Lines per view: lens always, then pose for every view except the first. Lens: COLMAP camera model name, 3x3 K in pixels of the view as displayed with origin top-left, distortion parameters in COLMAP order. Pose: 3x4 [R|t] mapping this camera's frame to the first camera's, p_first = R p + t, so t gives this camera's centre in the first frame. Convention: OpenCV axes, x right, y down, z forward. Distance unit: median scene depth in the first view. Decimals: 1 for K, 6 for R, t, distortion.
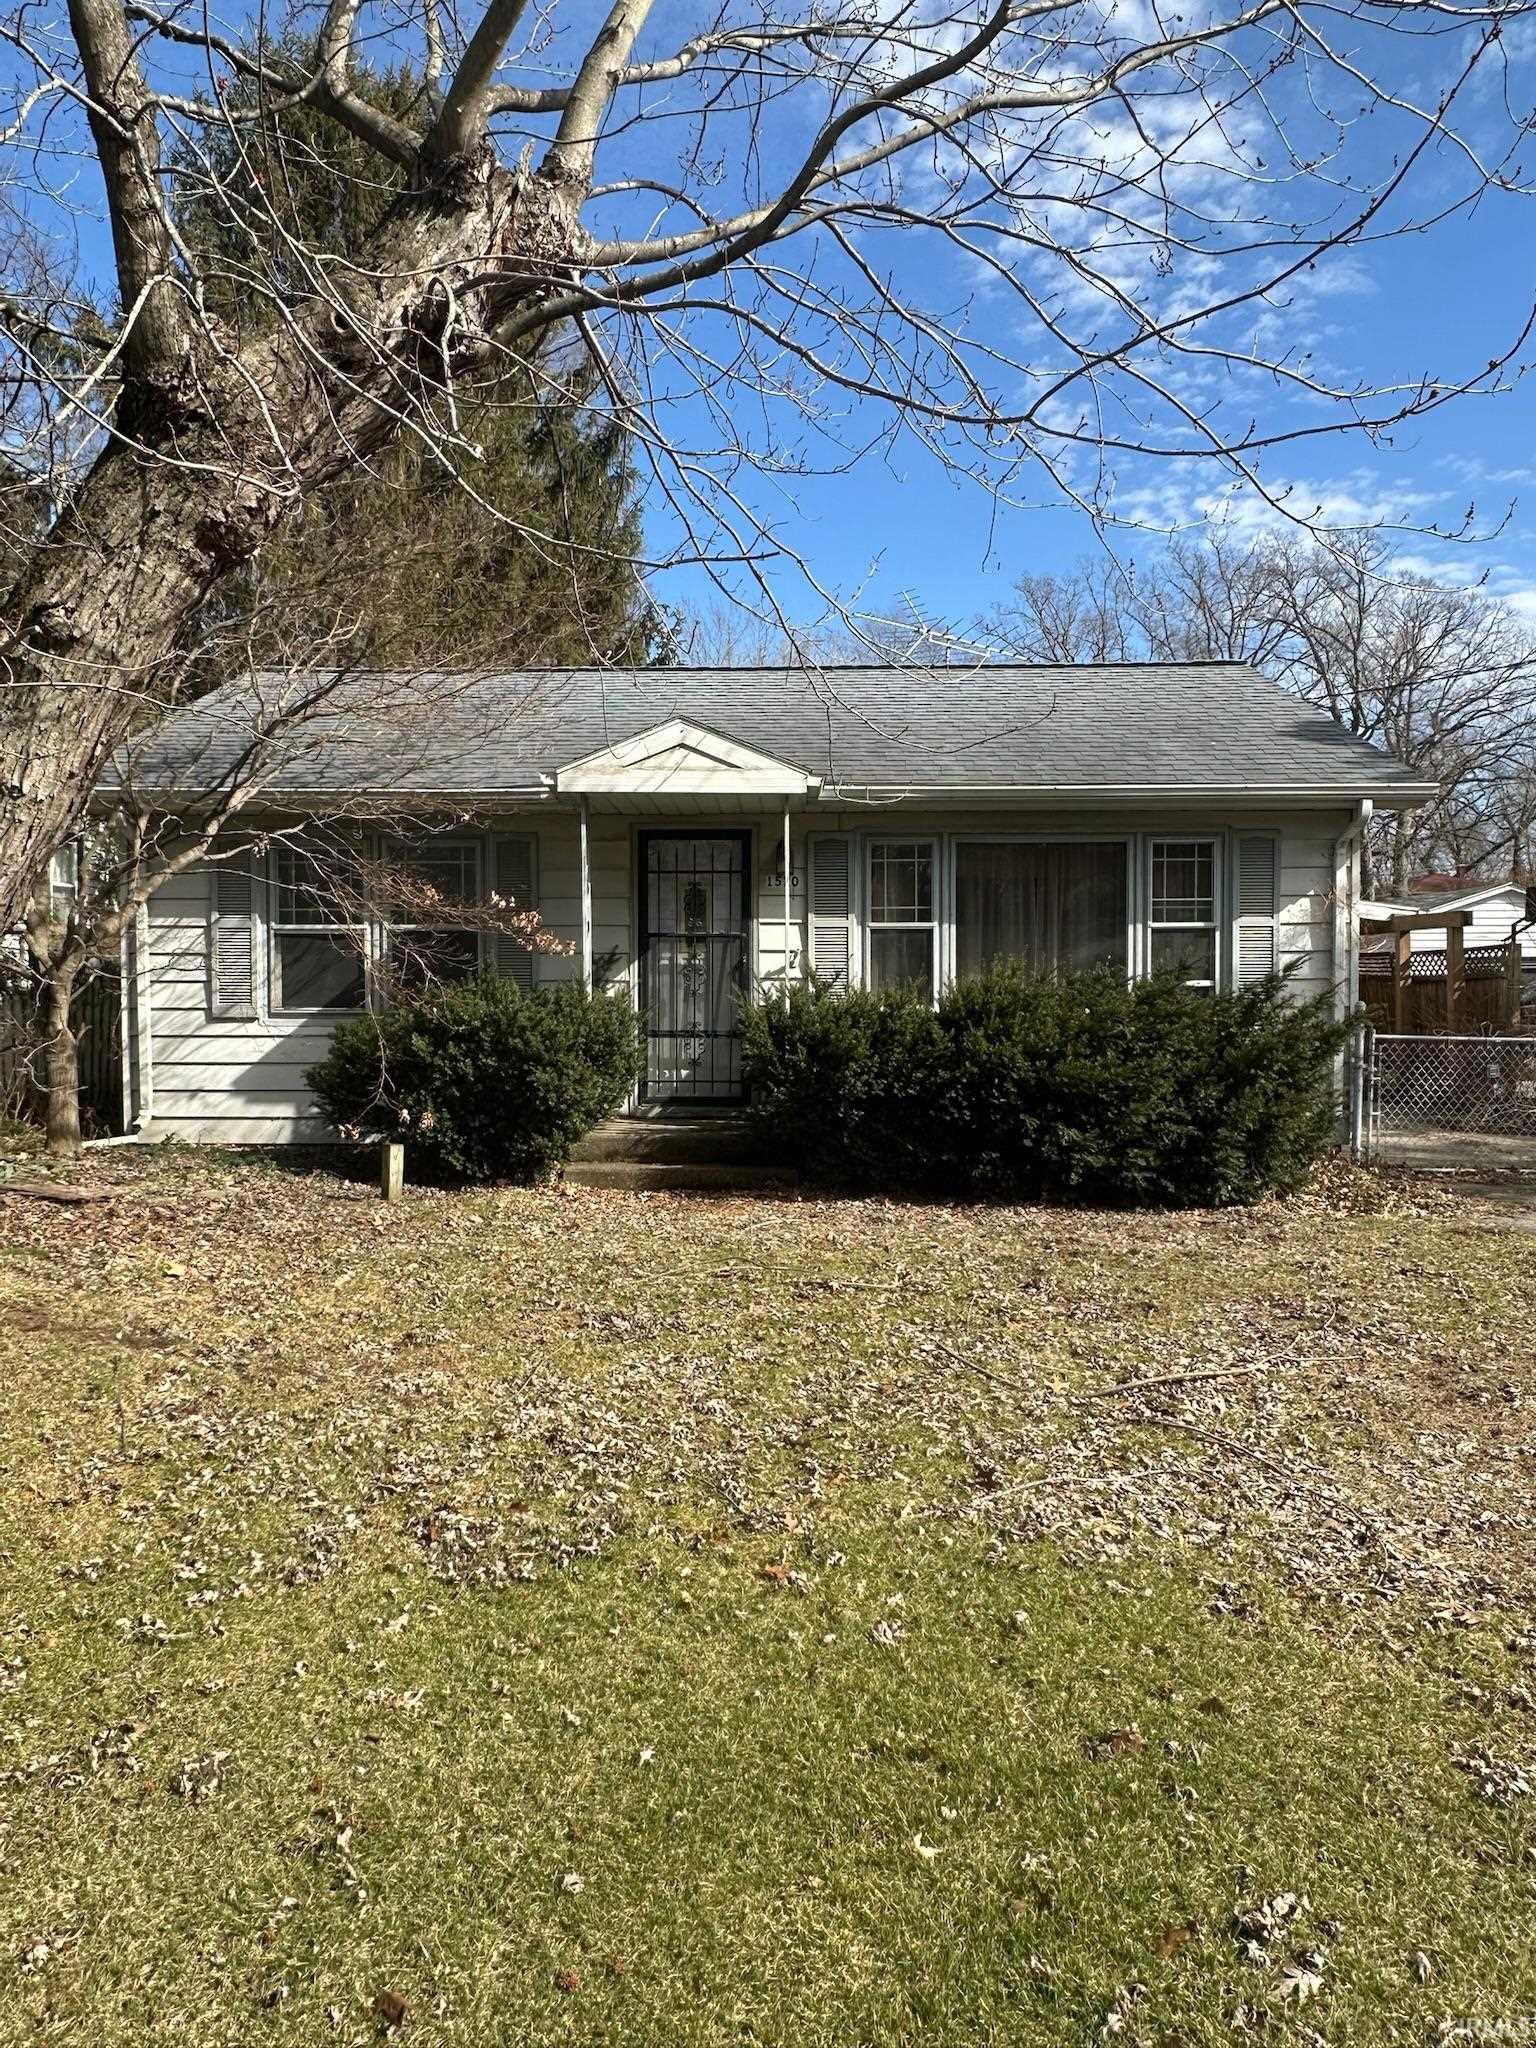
lens RADIAL K [[1372.2, 0, 768.0], [0, 1372.2, 1024.0], [0, 0, 1]] dist [-0.000405, -0.000772]
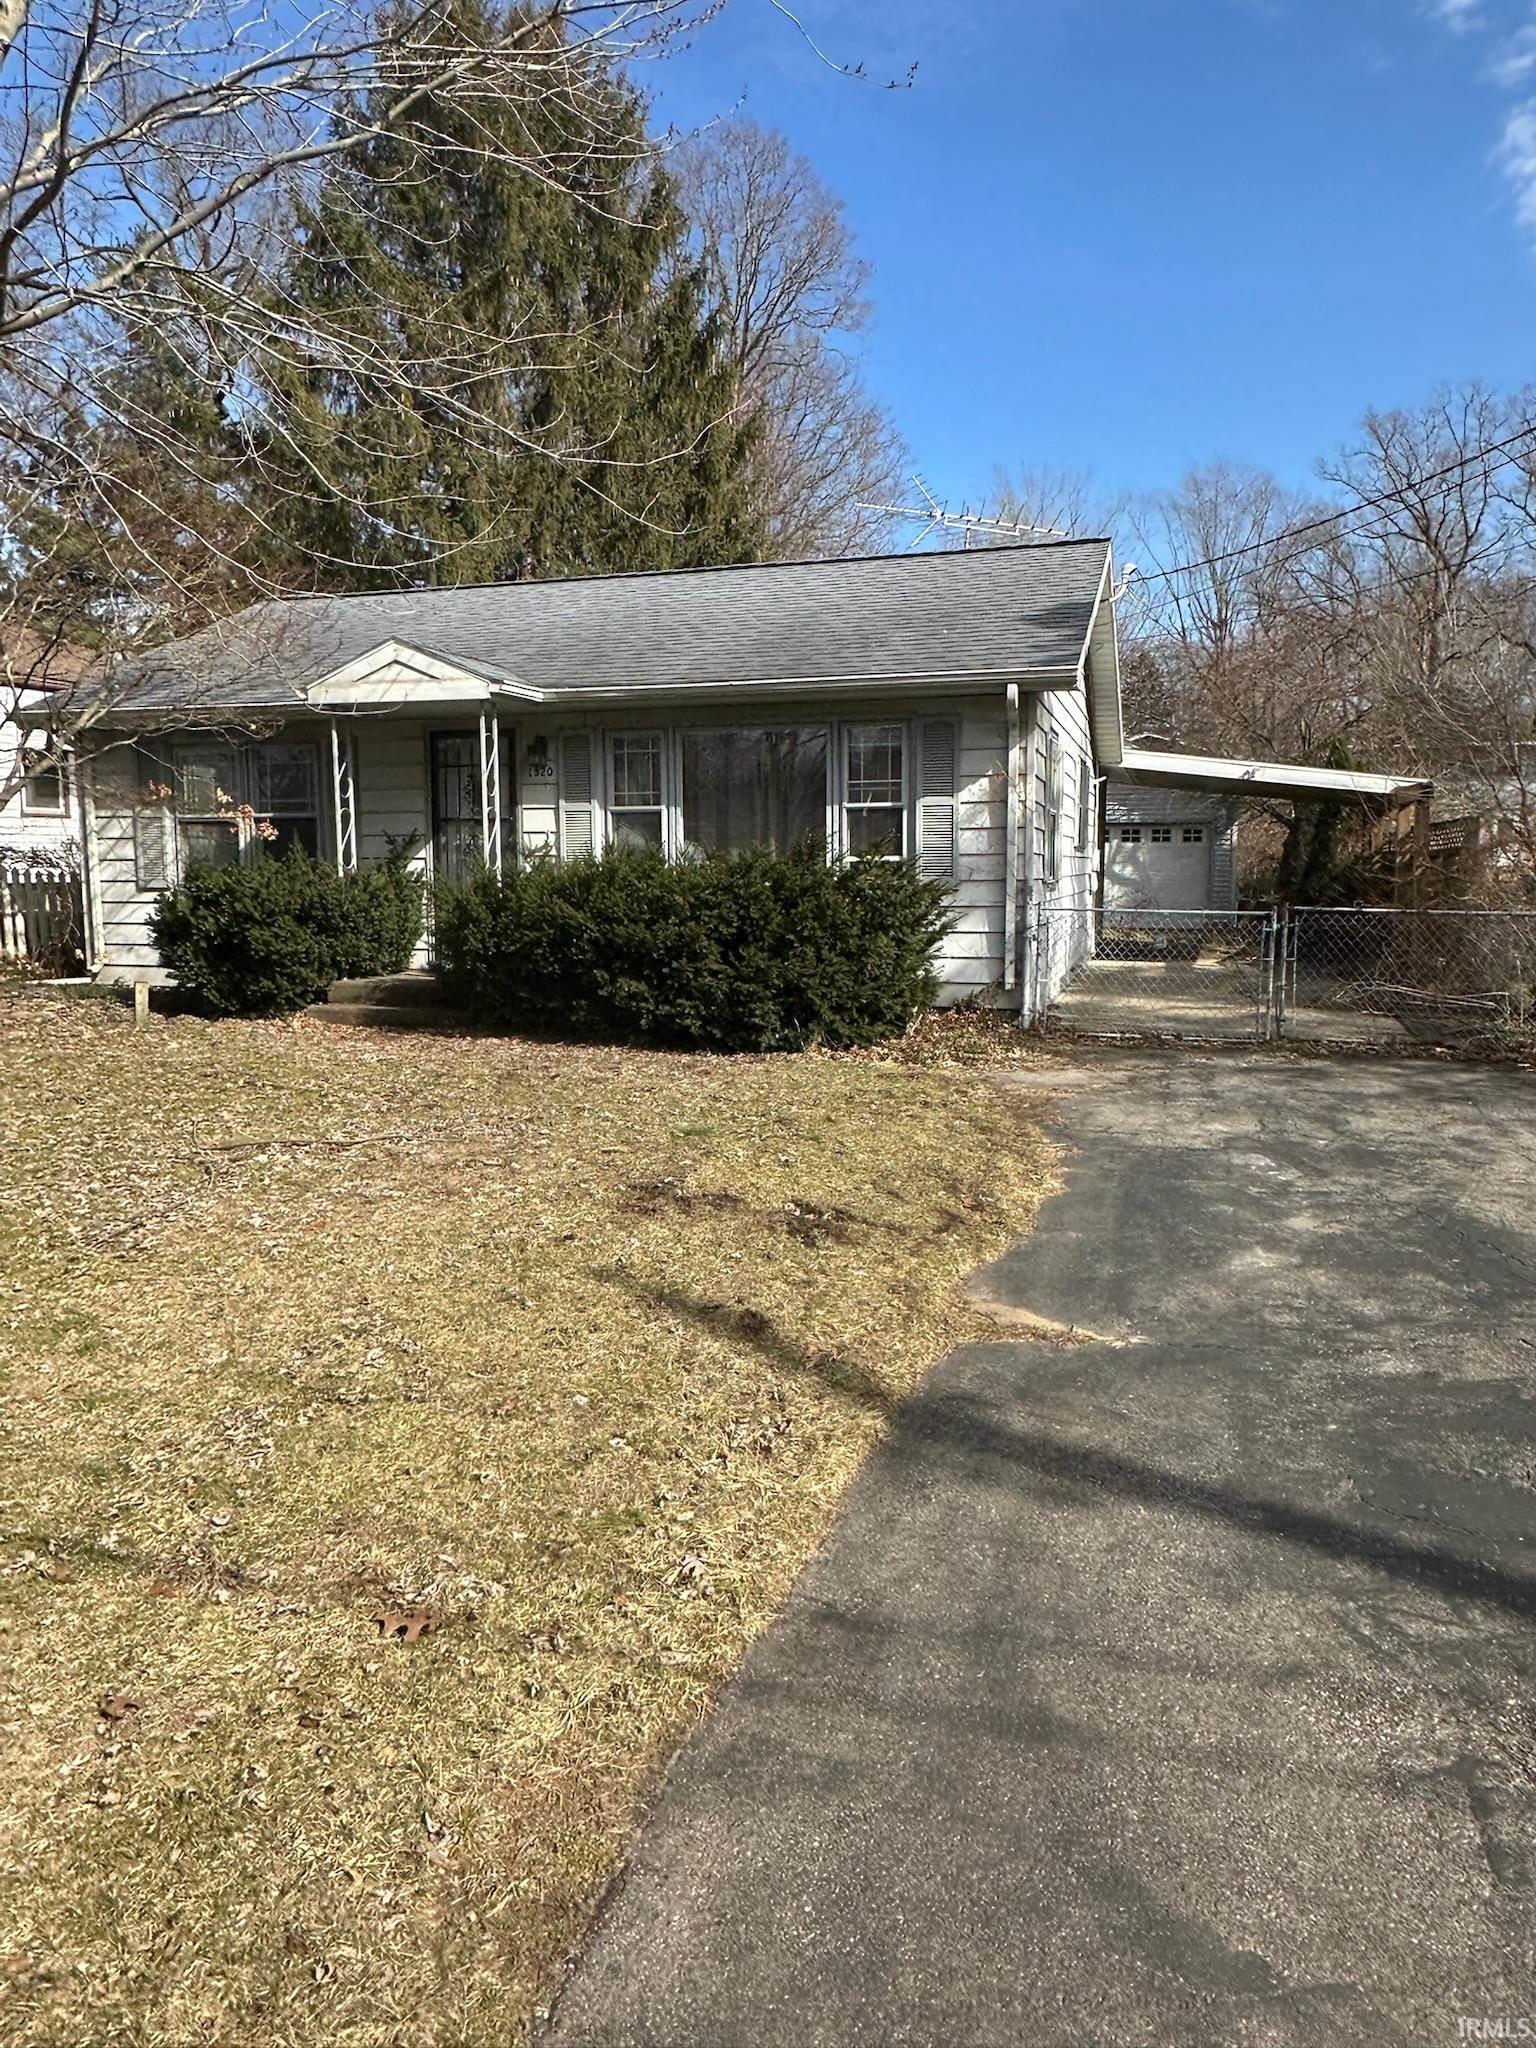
lens RADIAL K [[1372.2, 0, 768.0], [0, 1372.2, 1024.0], [0, 0, 1]] dist [-0.000405, -0.000772]
pose [[0.962693, 0.028948, -0.269044, 0.520916], [-0.005787, 0.996237, 0.086482, 0.007720], [0.270535, -0.081698, 0.959237, -0.087617]]
